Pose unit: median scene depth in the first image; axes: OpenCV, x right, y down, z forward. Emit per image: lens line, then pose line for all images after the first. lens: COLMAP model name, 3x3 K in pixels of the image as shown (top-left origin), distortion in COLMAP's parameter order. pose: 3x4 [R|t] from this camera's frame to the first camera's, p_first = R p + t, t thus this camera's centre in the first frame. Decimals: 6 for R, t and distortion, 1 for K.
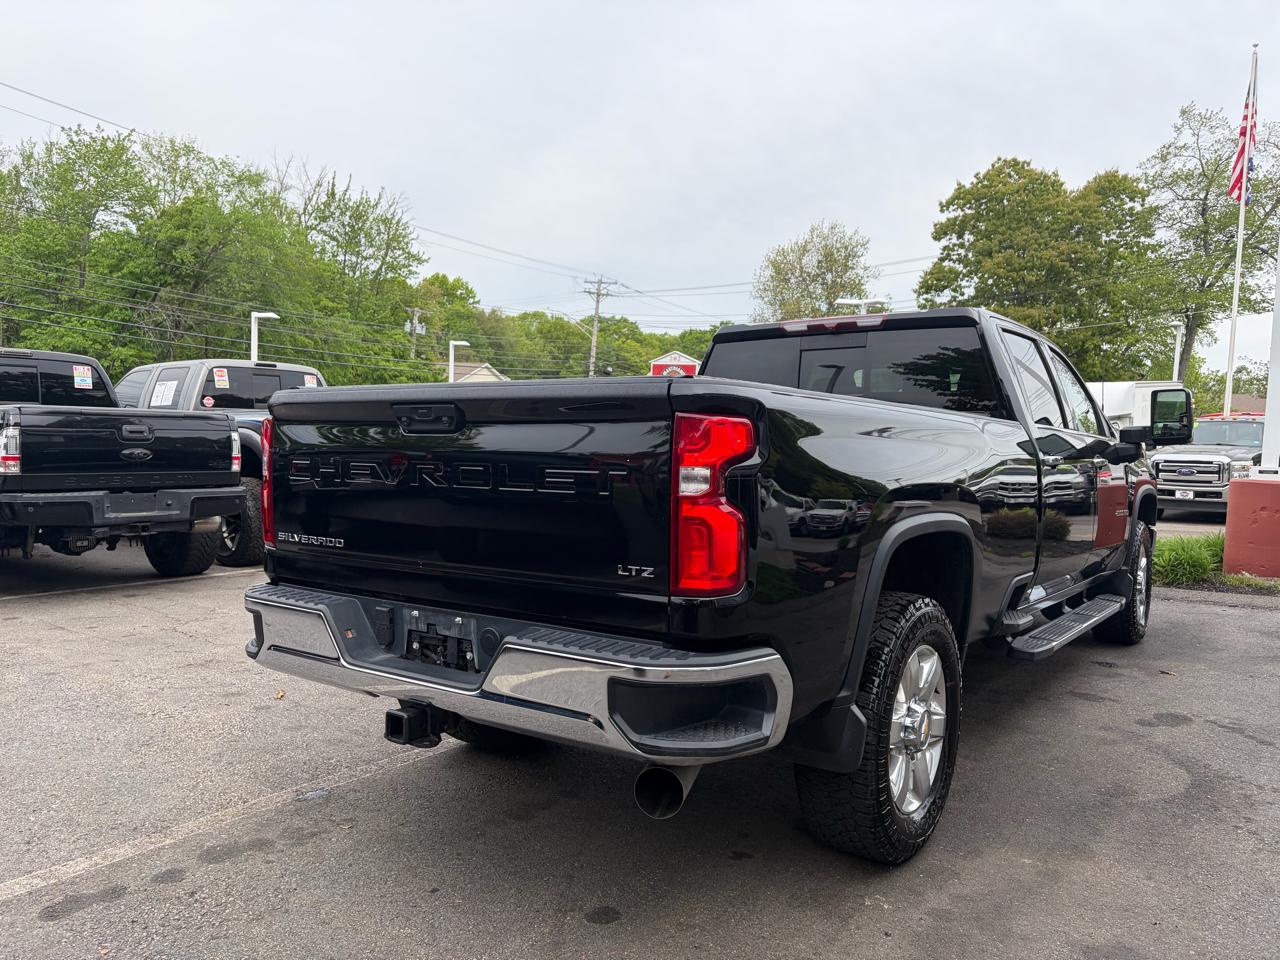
lens RADIAL K [[963.3, 0, 633.7], [0, 963.3, 476.3], [0, 0, 1]] dist [0.046971, -0.041903]
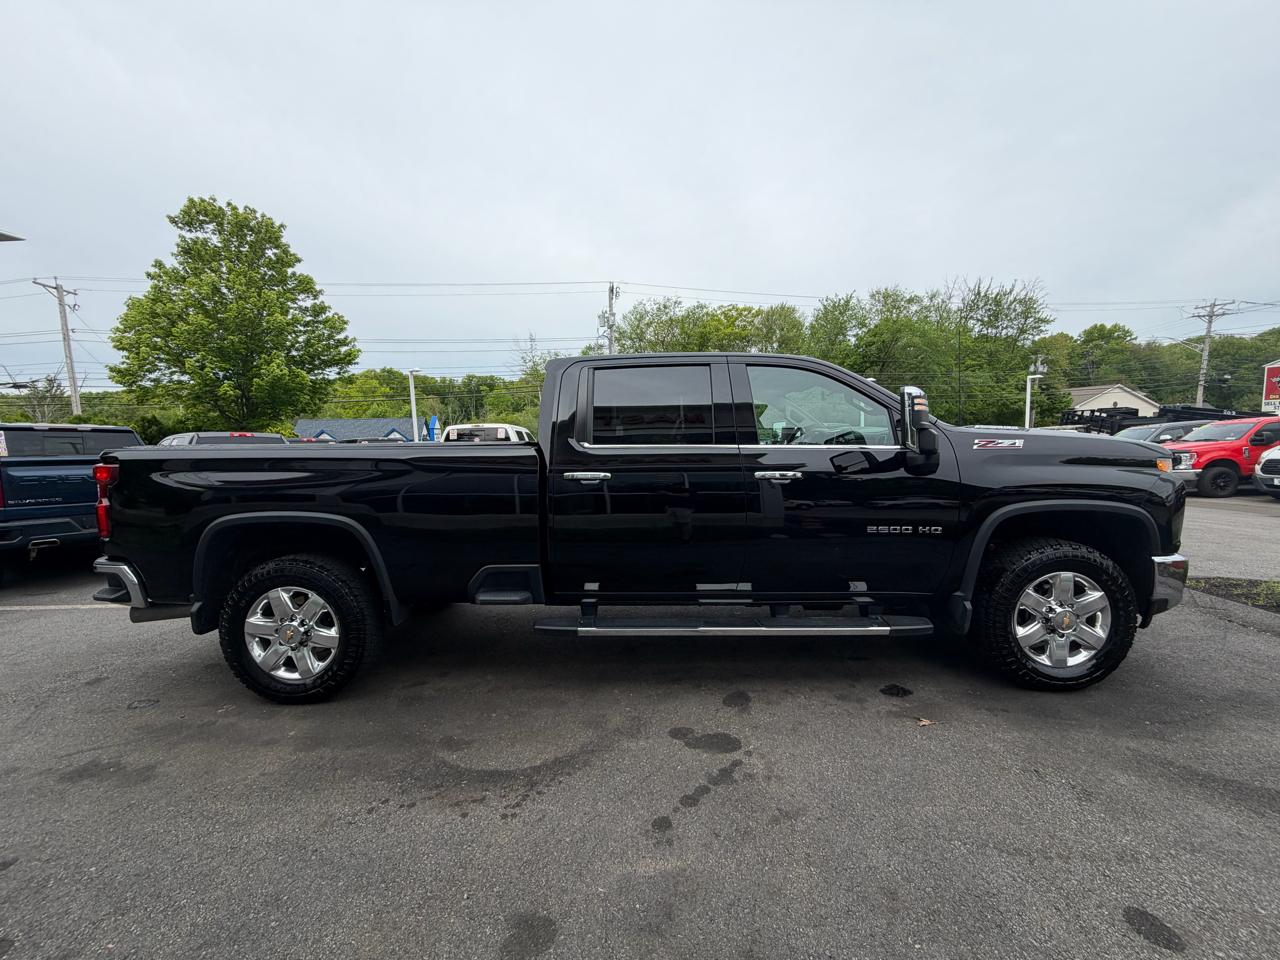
lens RADIAL K [[508.5, 0, 635.9], [0, 508.5, 475.1], [0, 0, 1]] dist [-0.001427, 0.000692]
pose [[0.574700, 0.011785, -0.818279, 0.145217], [0.001408, 0.999881, 0.015389, -0.004090], [0.818363, -0.009996, 0.574615, 0.102095]]
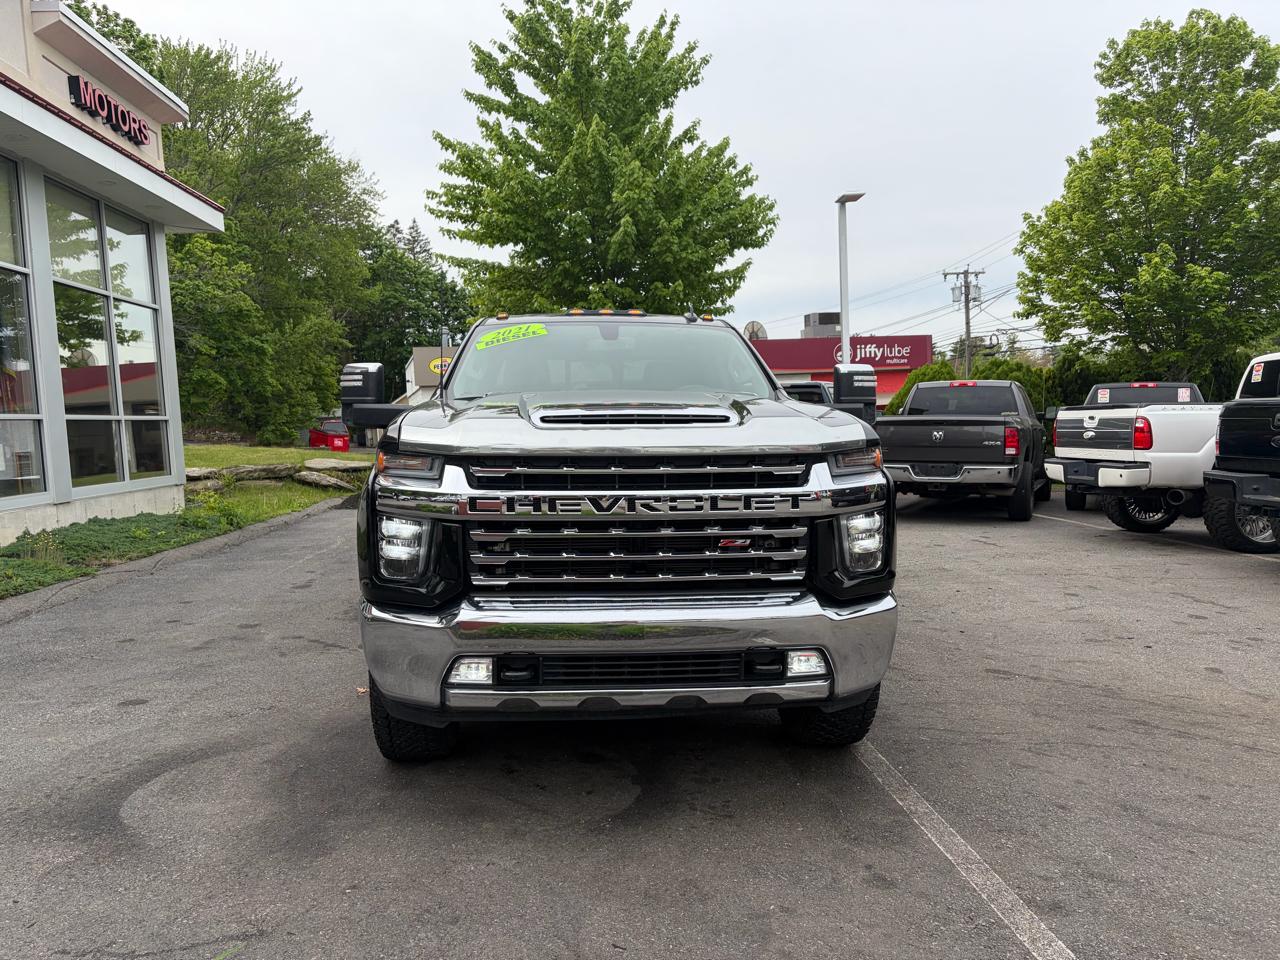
lens RADIAL K [[963.3, 0, 638.7], [0, 963.3, 477.2], [0, 0, 1]] dist [0.046971, -0.041903]
pose [[-0.756145, 0.029408, -0.653743, 0.174960], [-0.028646, 0.996545, 0.077961, -0.011766], [0.653777, 0.077677, -0.752690, 0.340218]]
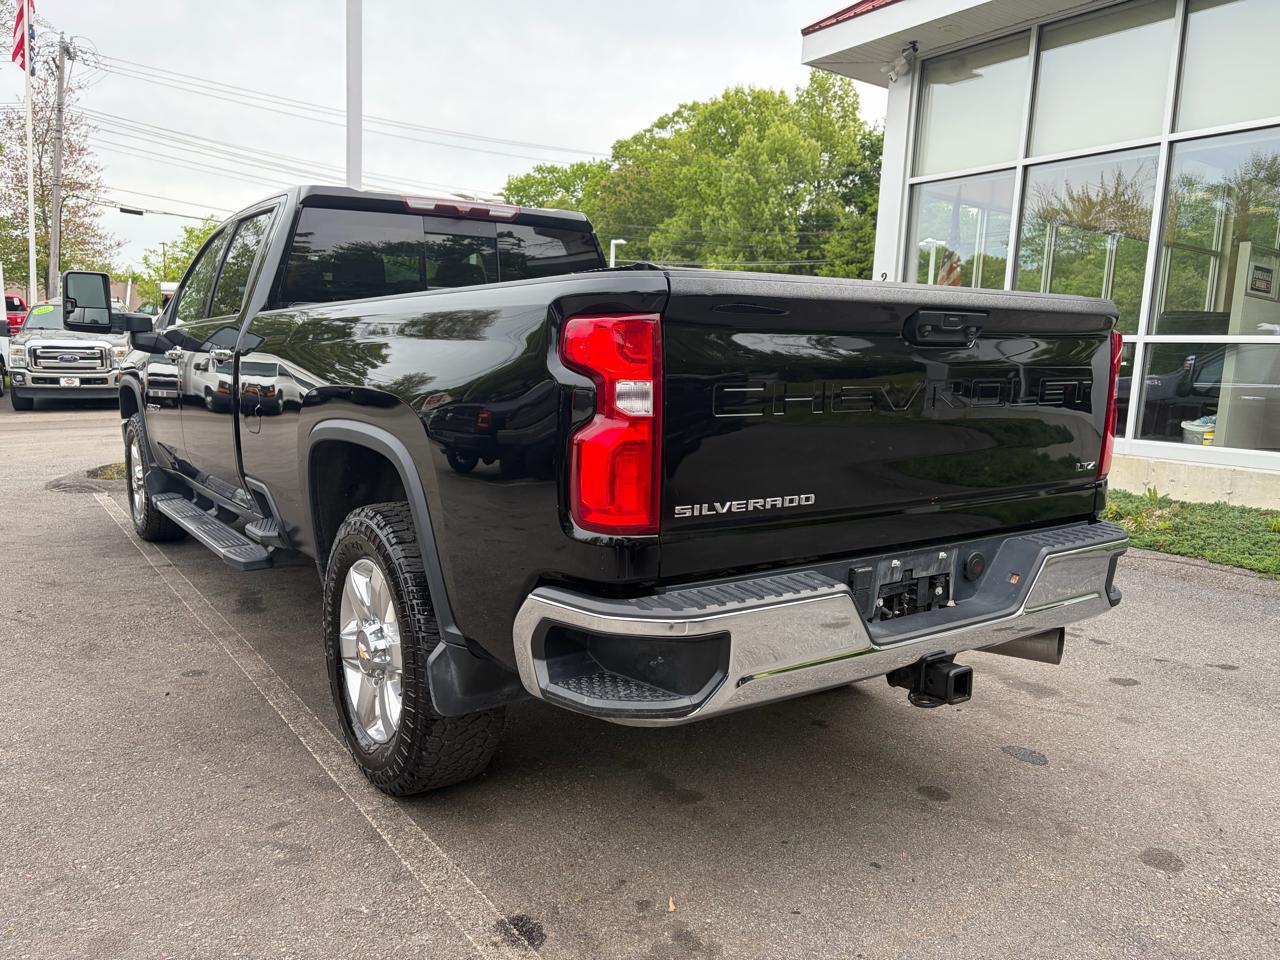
lens RADIAL K [[963.3, 0, 636.2], [0, 963.3, 486.5], [0, 0, 1]] dist [0.046971, -0.041903]
pose [[0.332234, -0.144550, 0.932055, -0.098184], [0.021223, 0.989082, 0.145829, -0.004595], [-0.942958, -0.028668, 0.331674, 0.085960]]
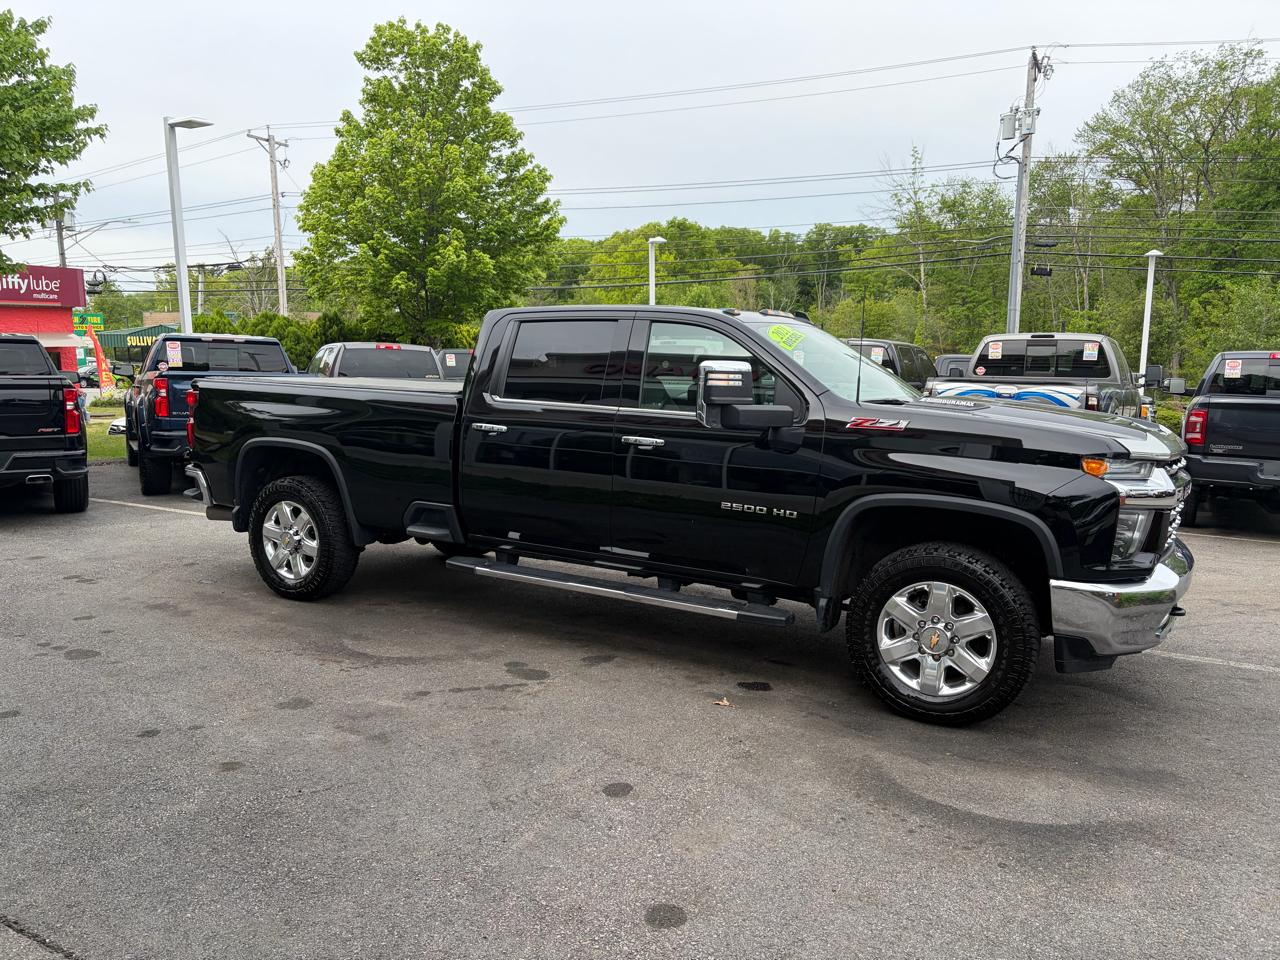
lens RADIAL K [[963.3, 0, 634.9], [0, 963.3, 475.8], [0, 0, 1]] dist [0.046971, -0.041903]
pose [[0.108730, 0.098229, -0.989206, 0.253929], [-0.056189, 0.994122, 0.092541, -0.012098], [0.992482, 0.045520, 0.113610, 0.155554]]
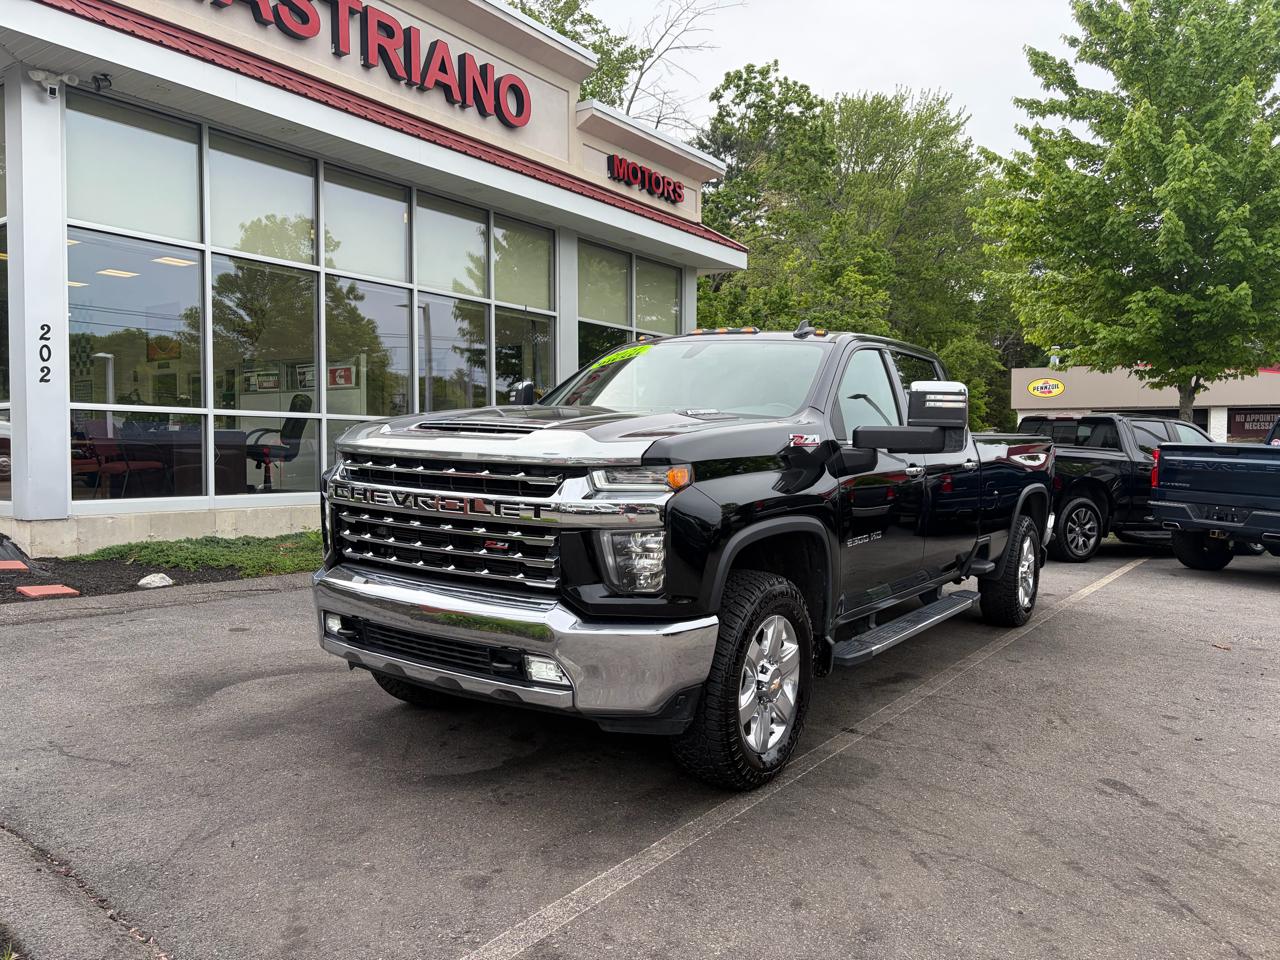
lens RADIAL K [[963.3, 0, 641.1], [0, 963.3, 480.5], [0, 0, 1]] dist [0.046971, -0.041903]
pose [[-0.998416, -0.046834, -0.031189, 0.084481], [-0.049339, 0.995151, 0.085091, -0.014667], [0.027053, 0.086495, -0.995885, 0.380937]]
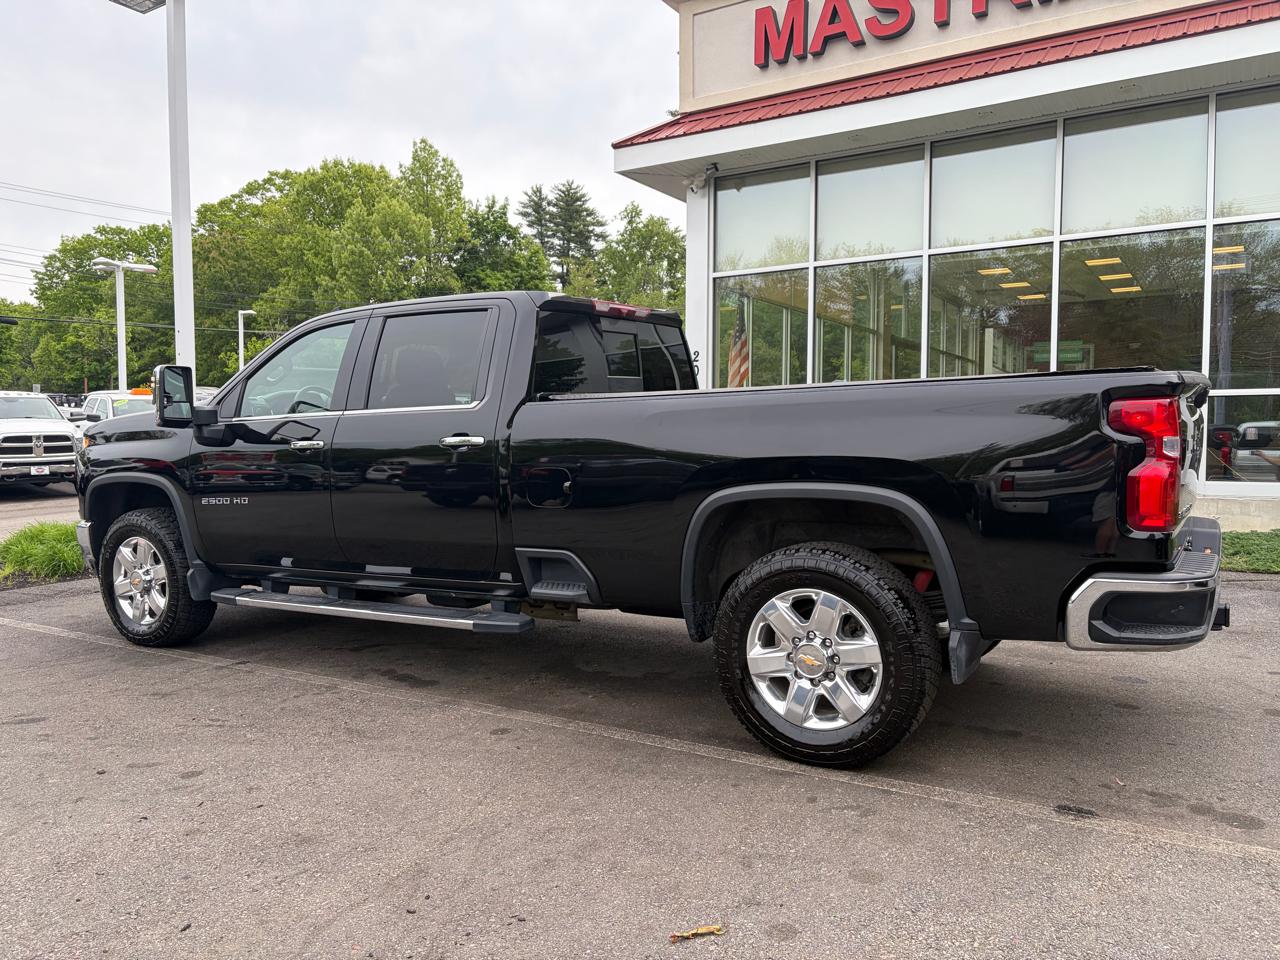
lens RADIAL K [[962.3, 0, 628.5], [0, 962.3, 493.0], [0, 0, 1]] dist [0.036278, -0.019837]
pose [[-0.076660, -0.096375, 0.992389, -0.137662], [0.055021, 0.993392, 0.100722, -0.009935], [-0.995538, 0.062323, -0.070850, 0.171387]]
